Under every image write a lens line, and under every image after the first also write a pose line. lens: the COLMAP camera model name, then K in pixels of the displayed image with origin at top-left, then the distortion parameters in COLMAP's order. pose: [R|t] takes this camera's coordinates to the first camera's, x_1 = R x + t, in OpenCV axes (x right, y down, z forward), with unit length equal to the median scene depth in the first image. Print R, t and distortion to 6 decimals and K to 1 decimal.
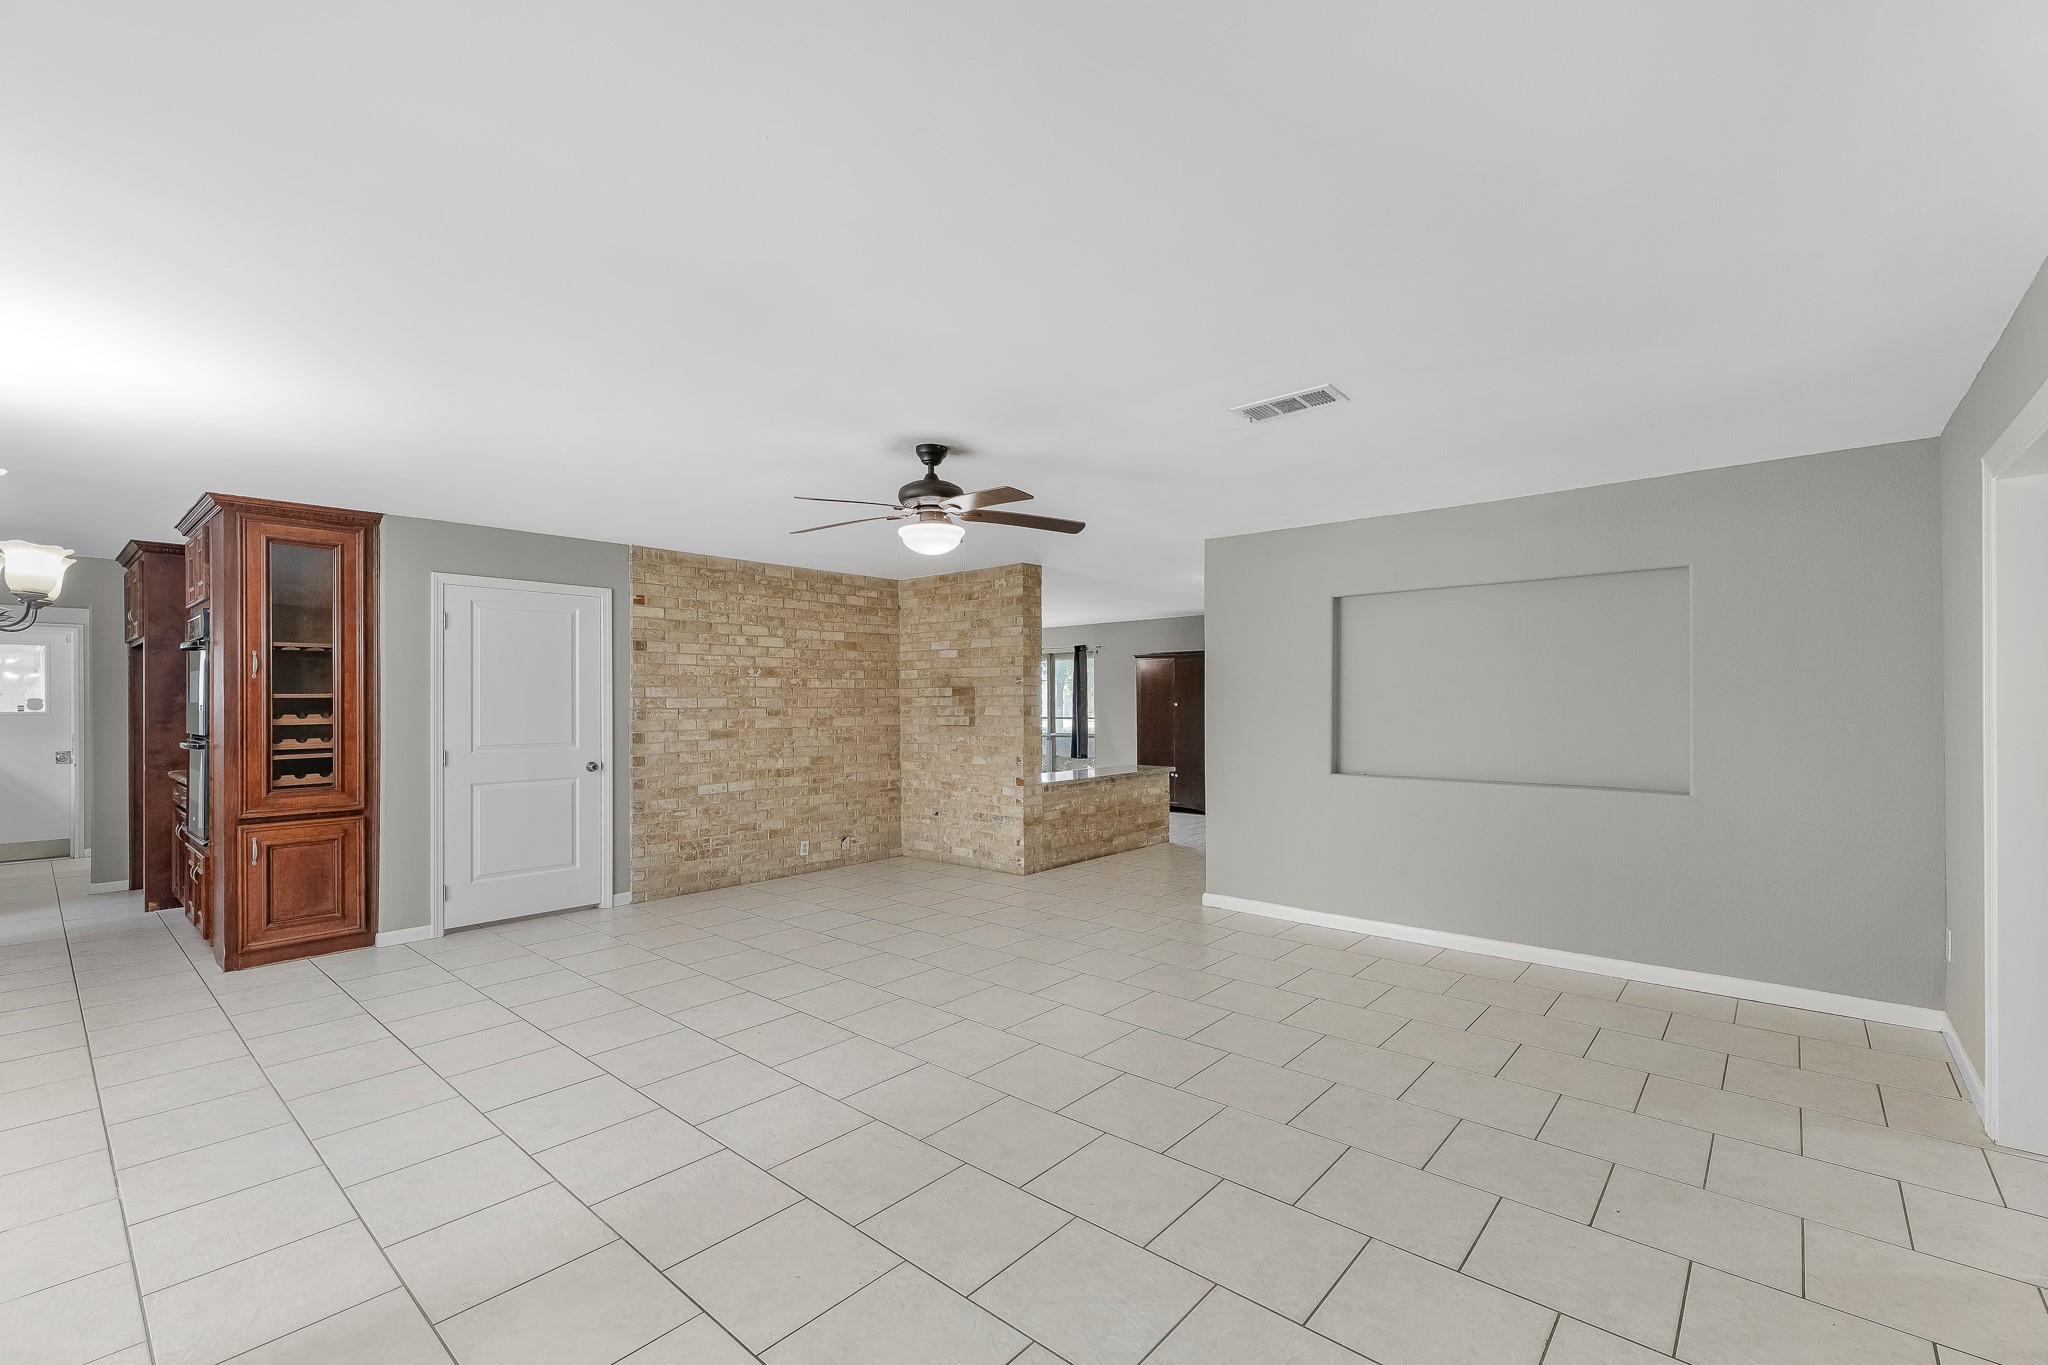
lens RADIAL K [[864.7, 0, 1010.4], [0, 864.7, 697.1], [0, 0, 1]] dist [-0.009853, 0.000209]
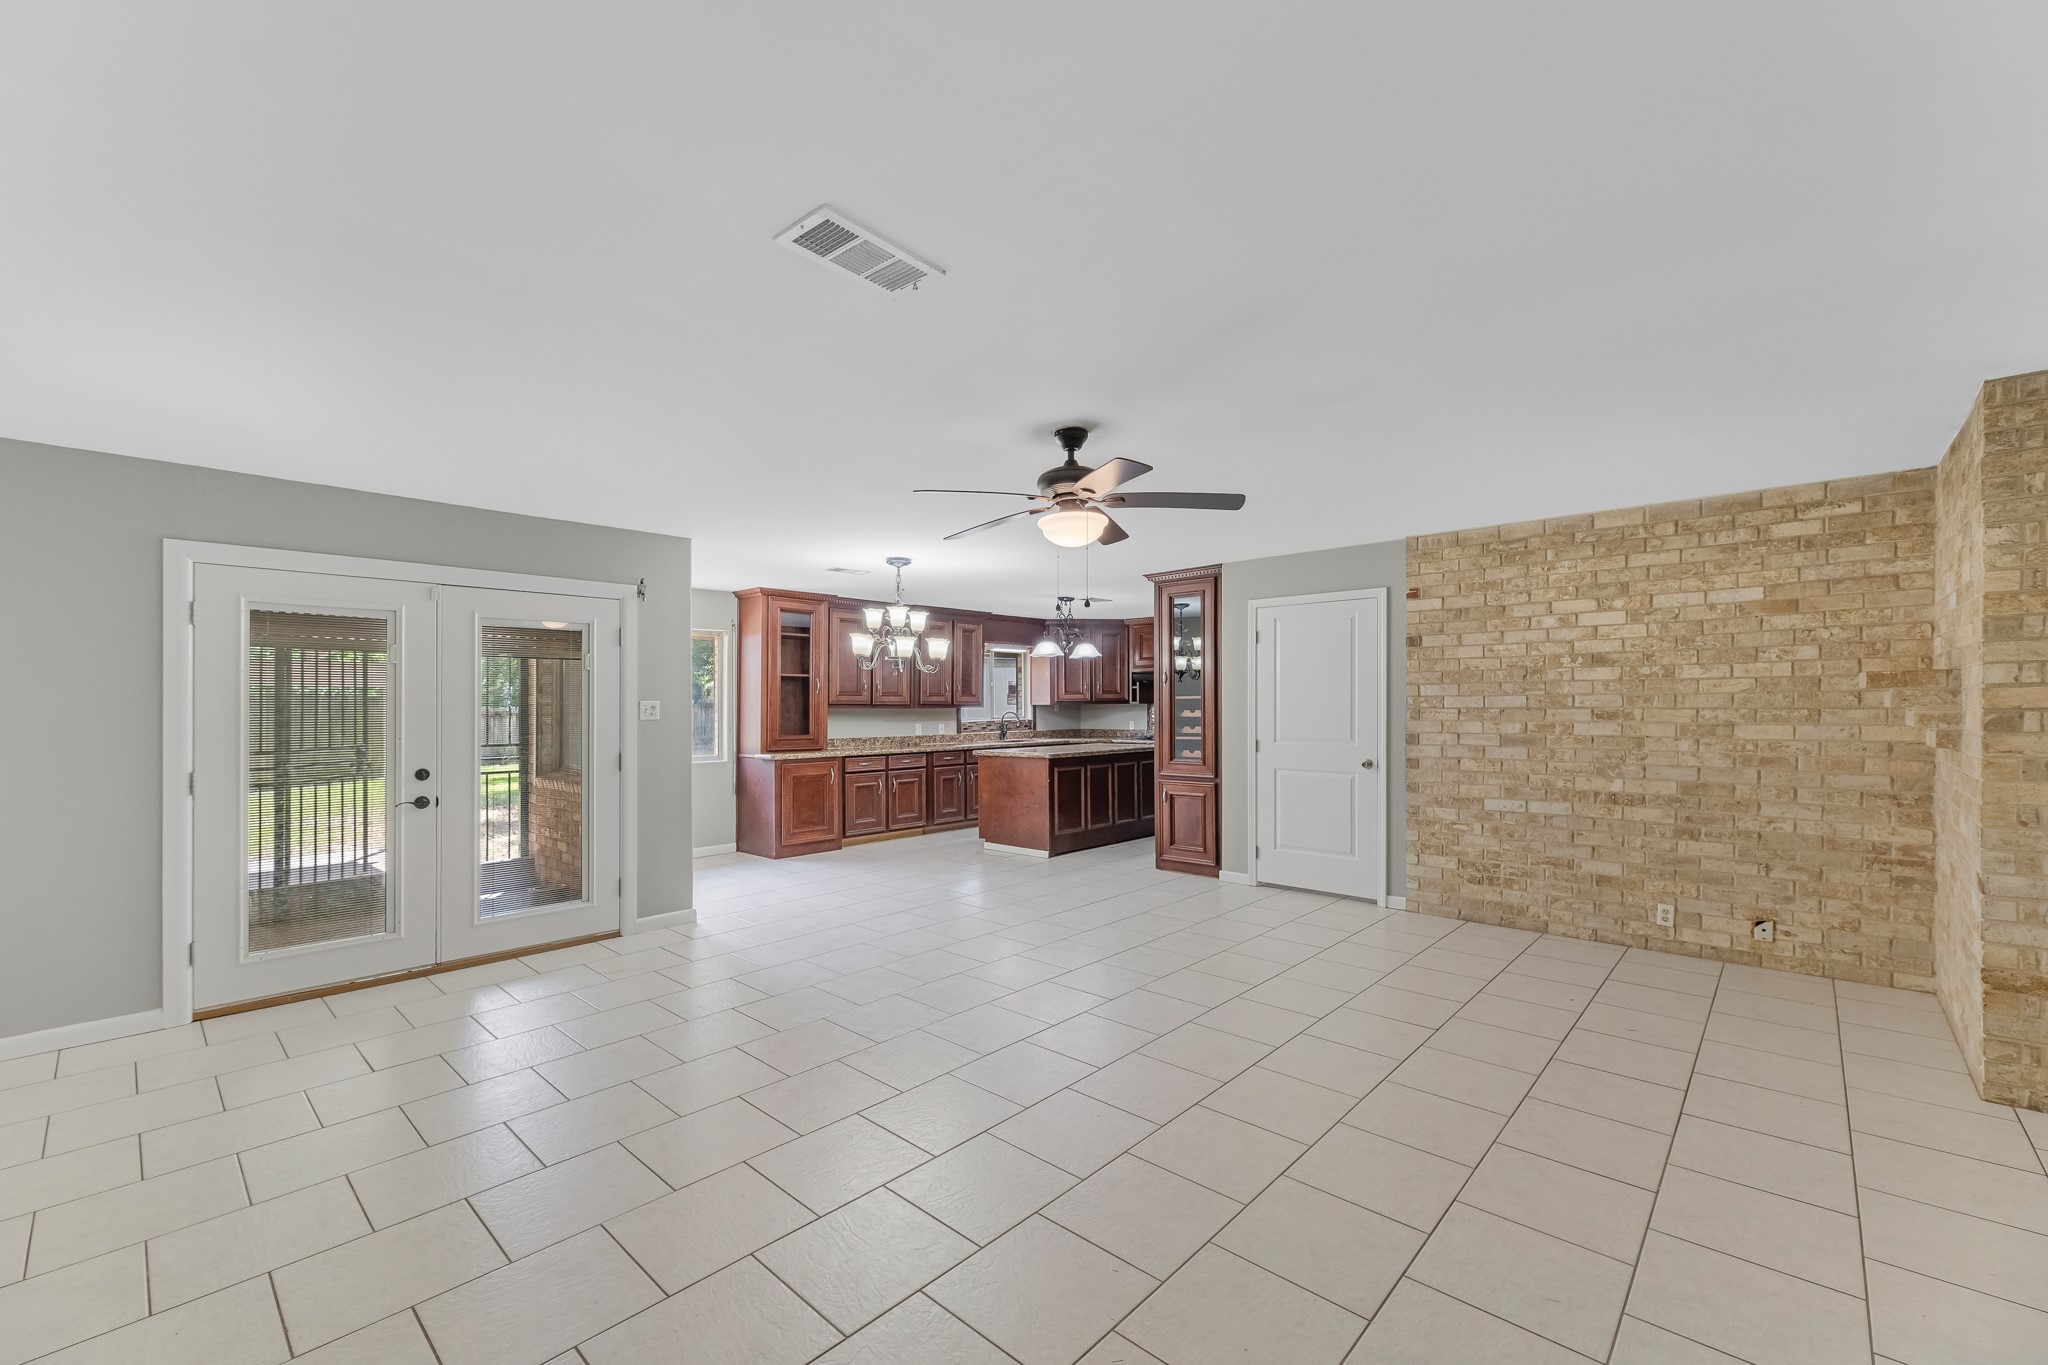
lens RADIAL K [[864.7, 0, 1034.6], [0, 864.7, 692.5], [0, 0, 1]] dist [-0.009853, 0.000209]
pose [[-0.042339, -0.010670, -0.999046, 0.470177], [0.008819, 0.999900, -0.011053, 0.002799], [0.999064, -0.009279, -0.042241, 0.546358]]
